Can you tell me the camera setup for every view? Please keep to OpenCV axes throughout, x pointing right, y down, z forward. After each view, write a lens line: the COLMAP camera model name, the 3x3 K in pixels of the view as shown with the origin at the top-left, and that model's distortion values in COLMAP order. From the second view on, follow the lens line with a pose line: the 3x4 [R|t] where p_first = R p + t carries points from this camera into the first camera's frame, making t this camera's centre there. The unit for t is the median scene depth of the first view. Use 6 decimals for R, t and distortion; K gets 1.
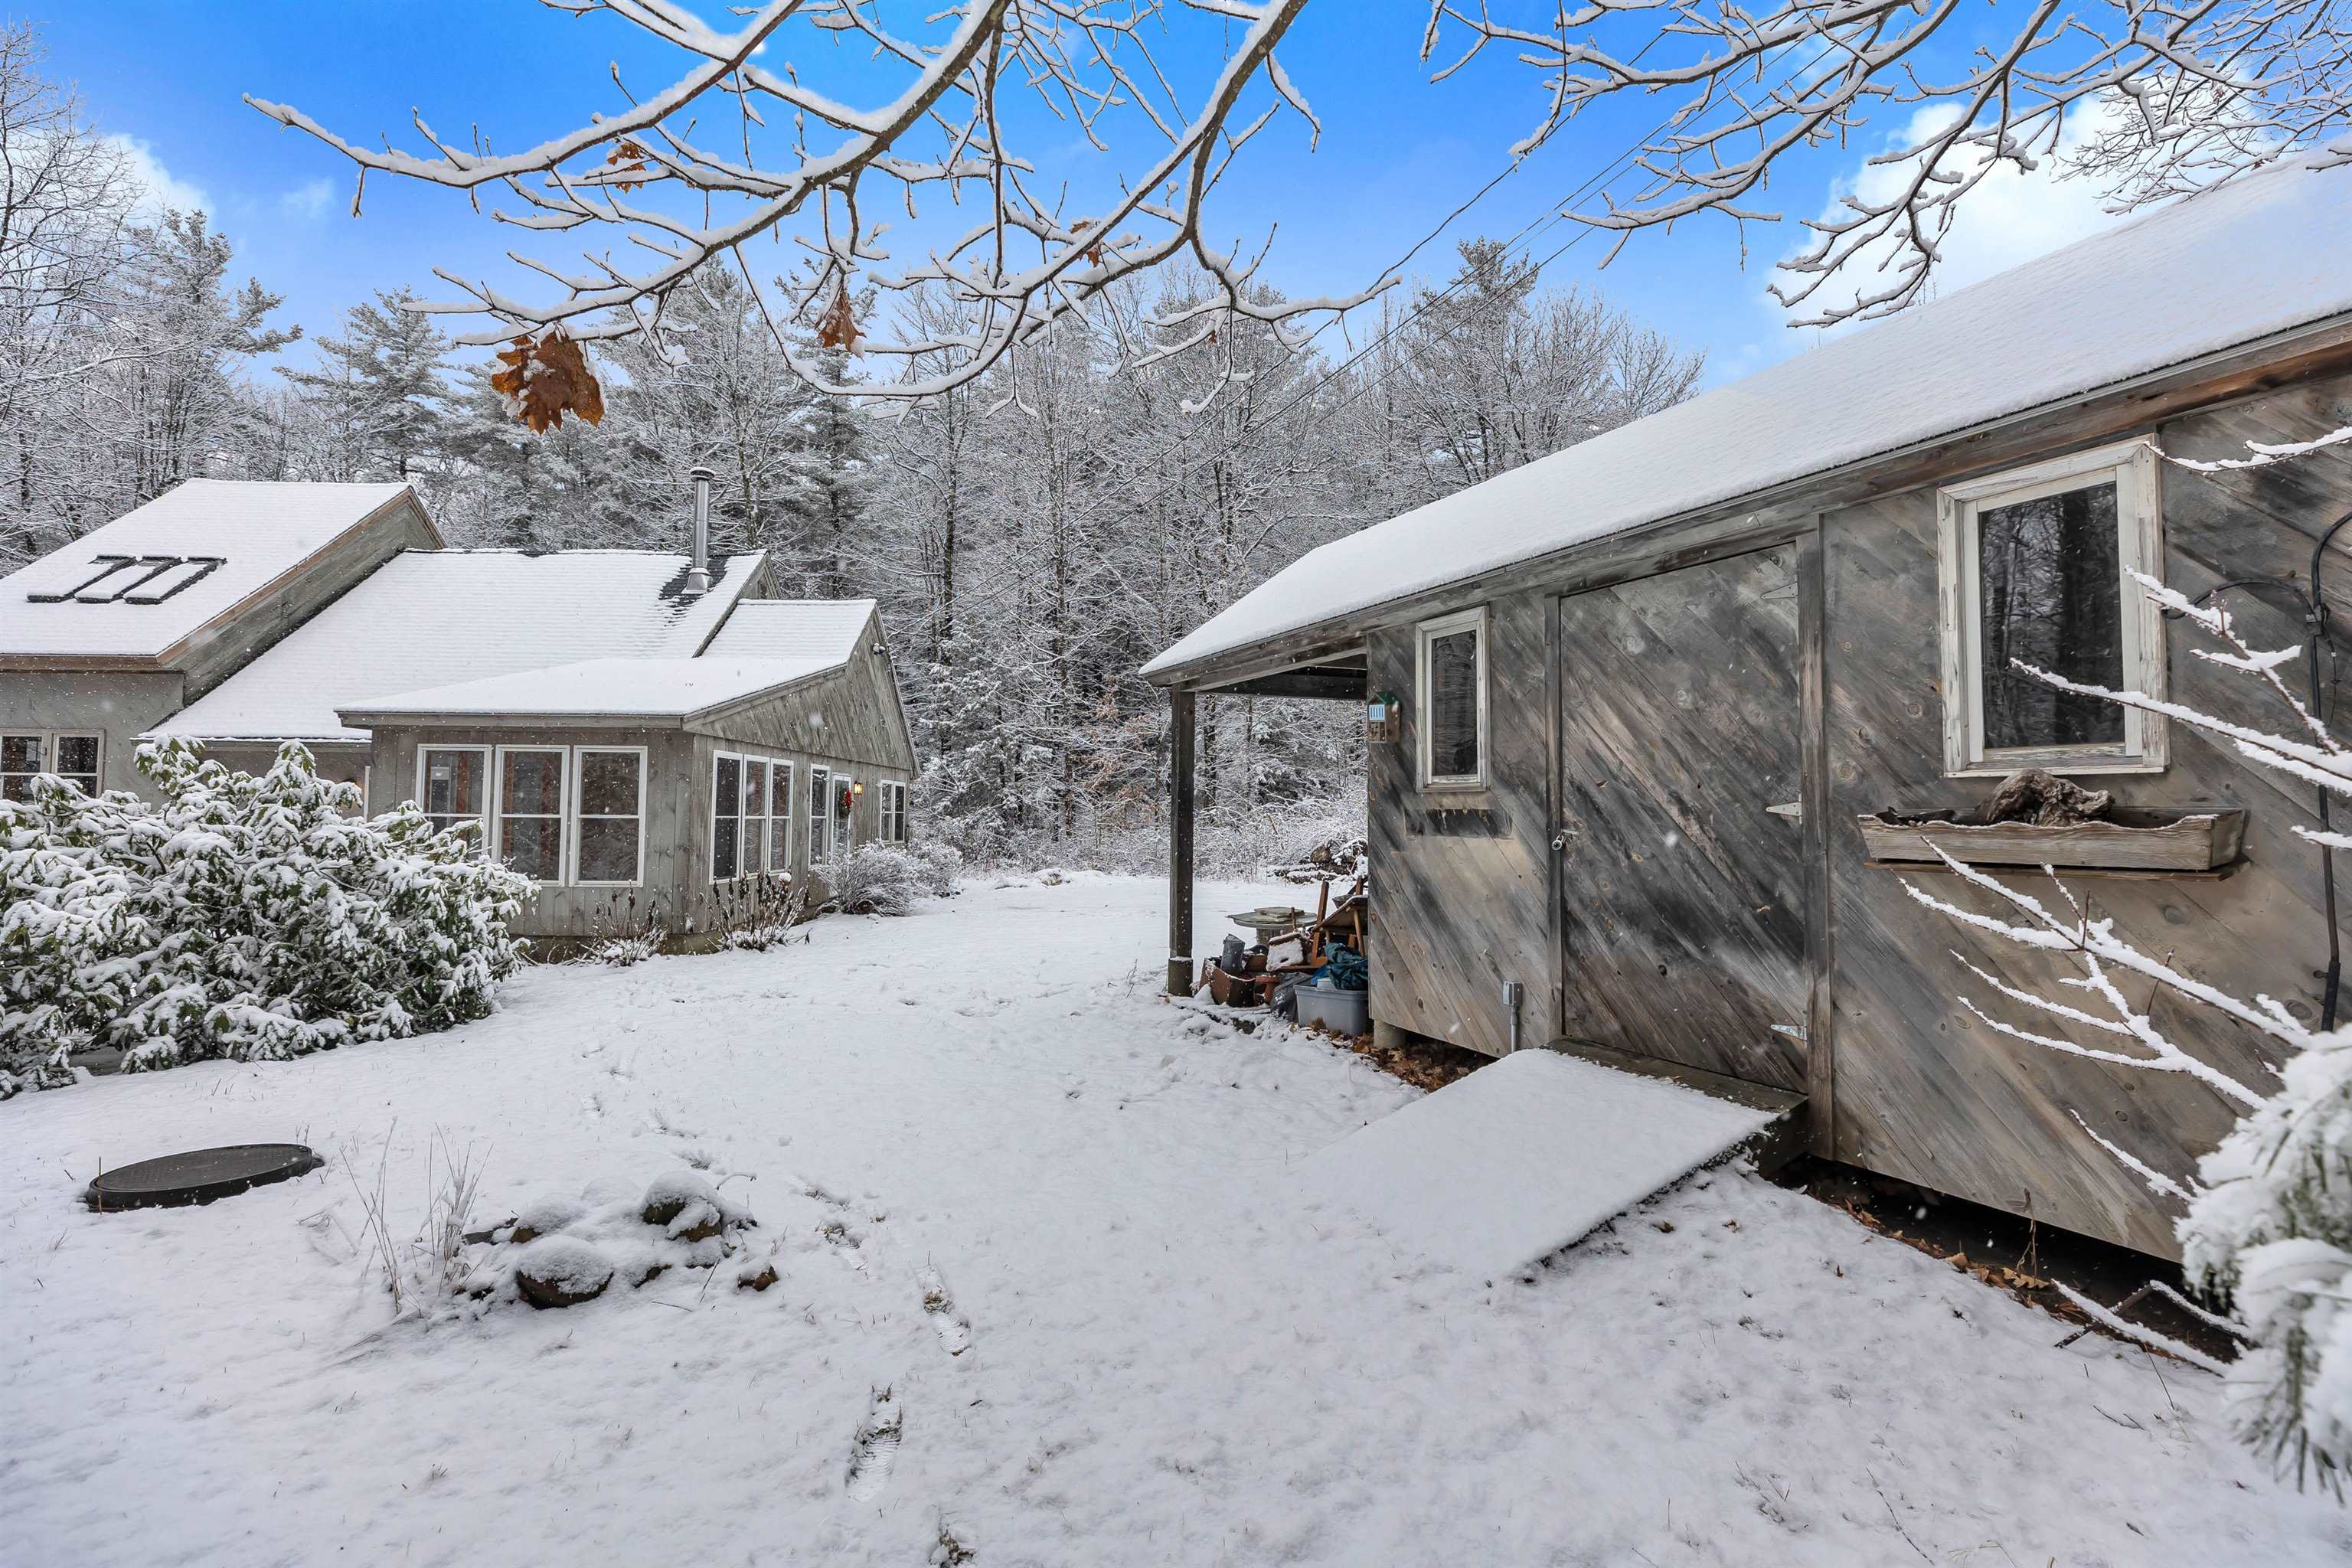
lens RADIAL K [[1048.0, 0, 1194.3], [0, 1048.0, 784.2], [0, 0, 1]] dist [0.006132, -0.002300]
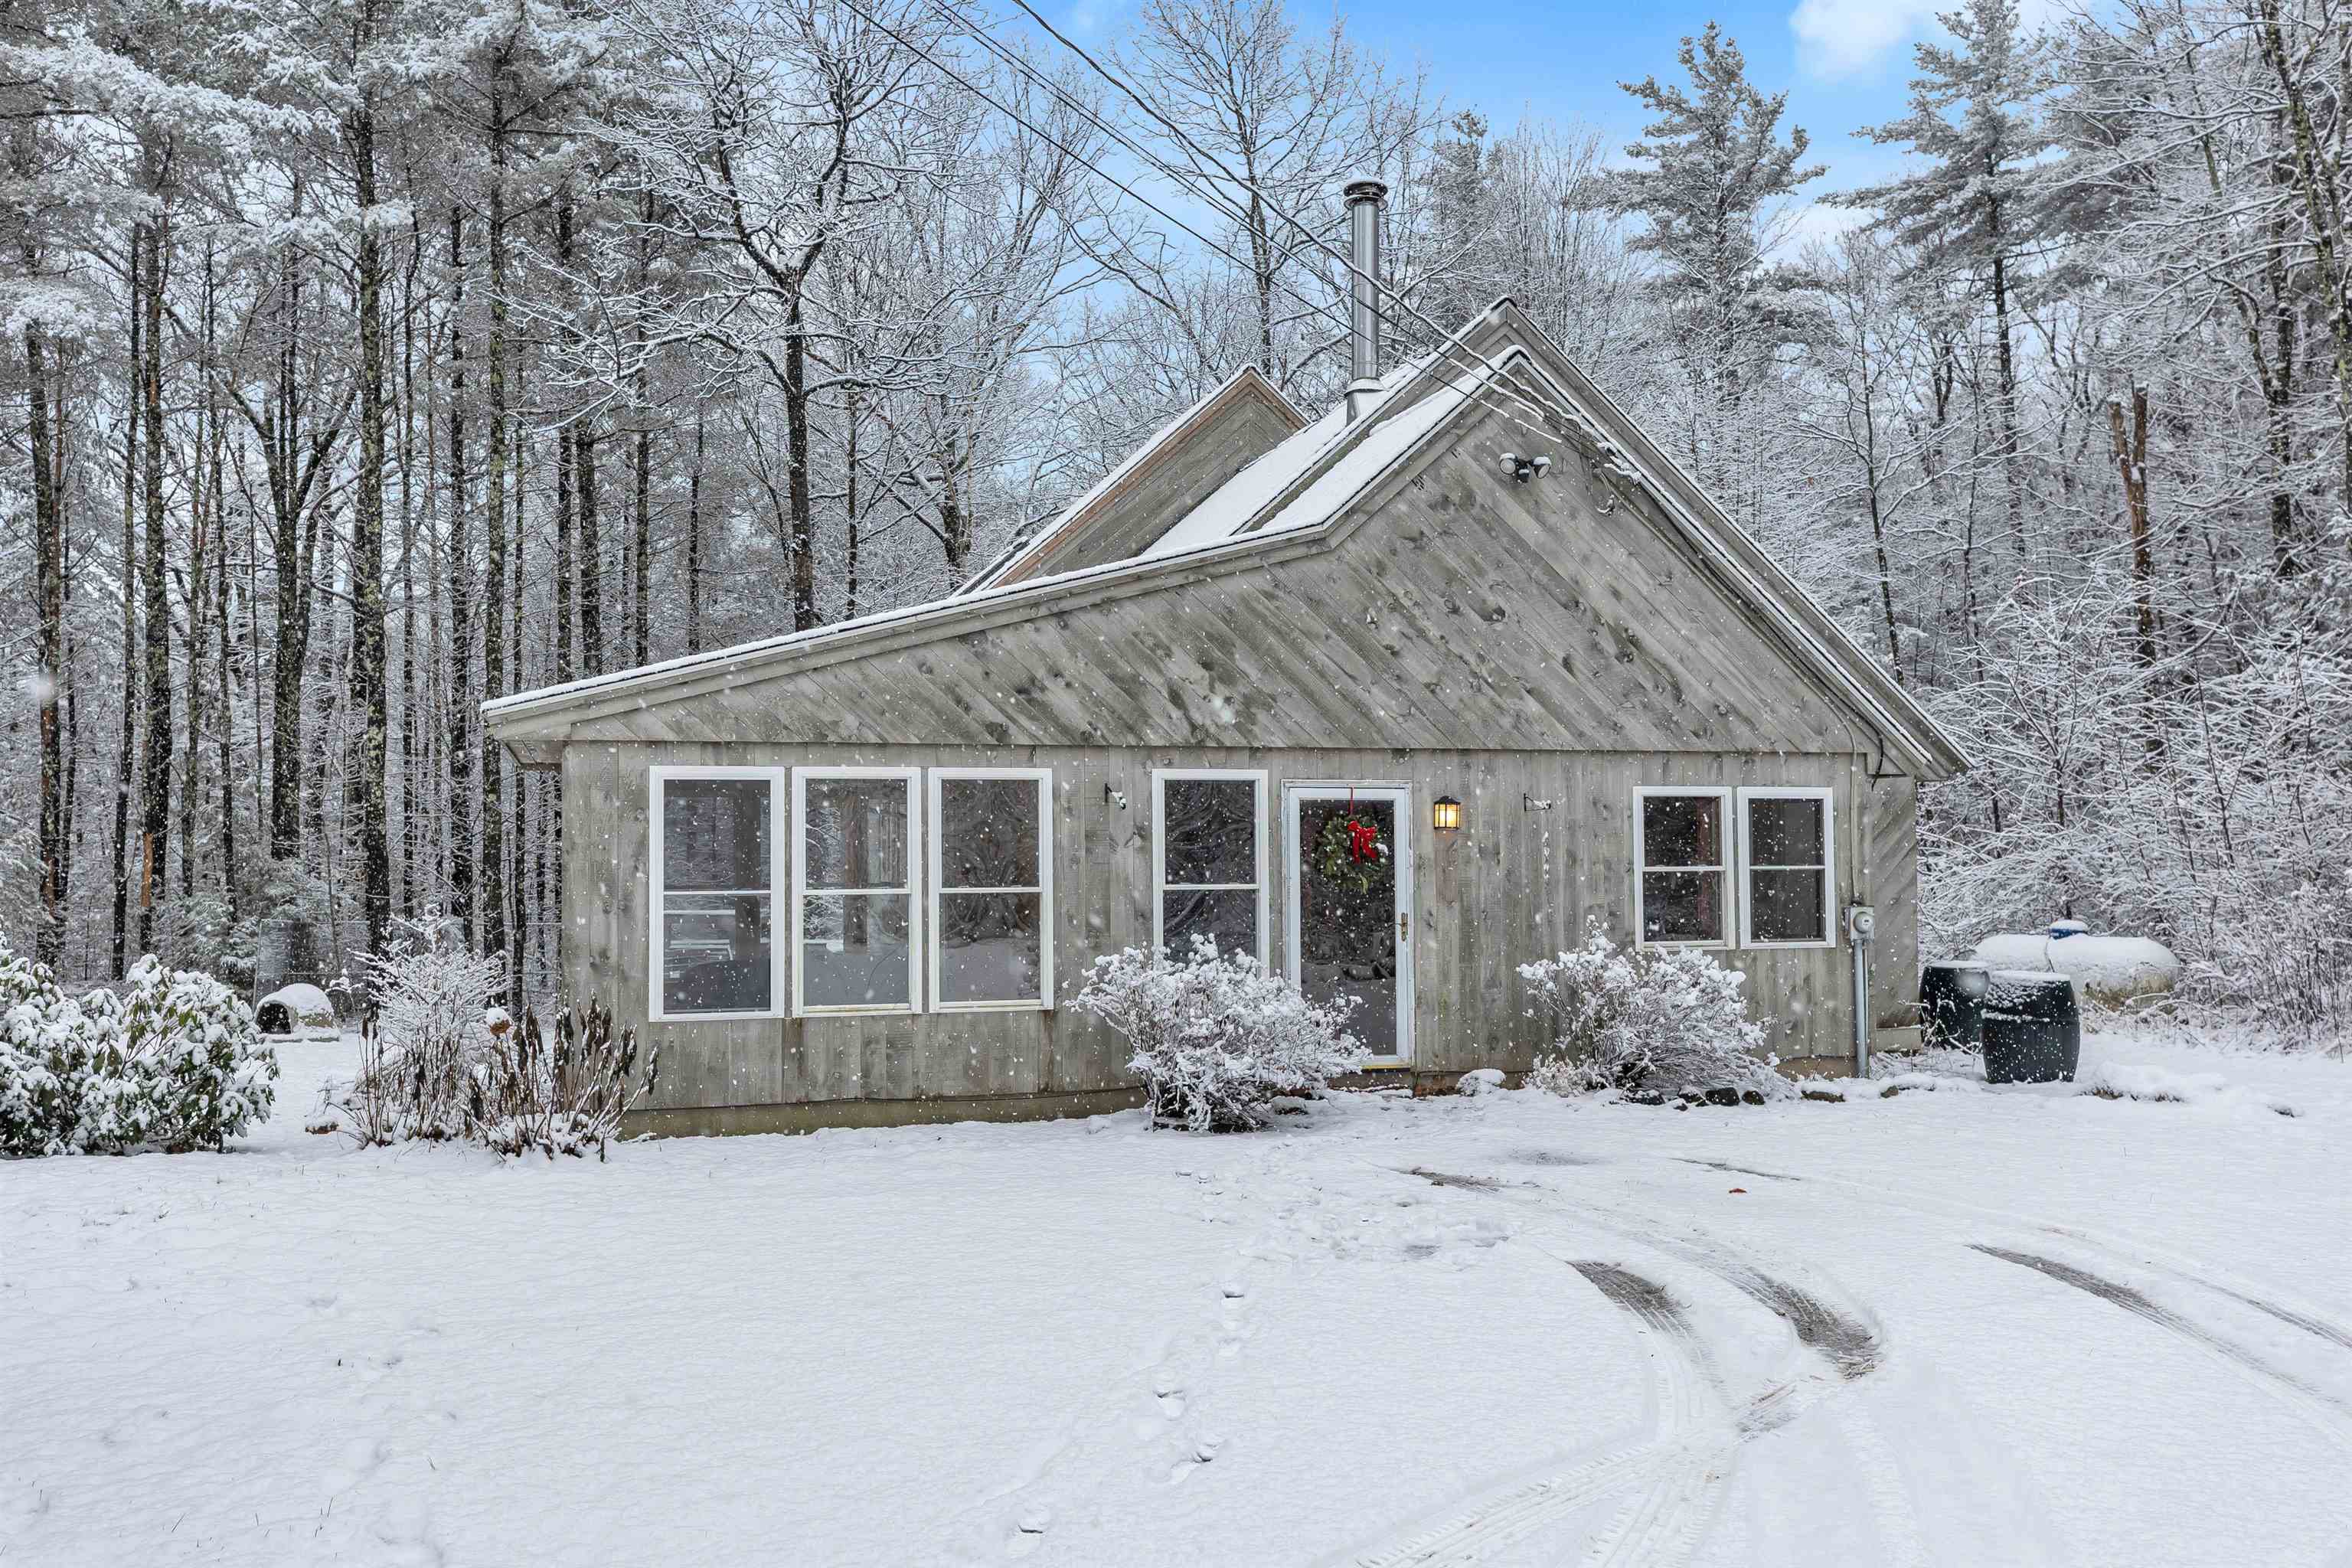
lens RADIAL K [[1863.5, 0, 1160.5], [0, 1863.5, 786.6], [0, 0, 1]] dist [0.006572, 0.005000]
pose [[0.269457, -0.047904, -0.961820, 0.349101], [0.039936, 0.998459, -0.038541, 0.016386], [0.962184, -0.028026, 0.270955, 0.669639]]
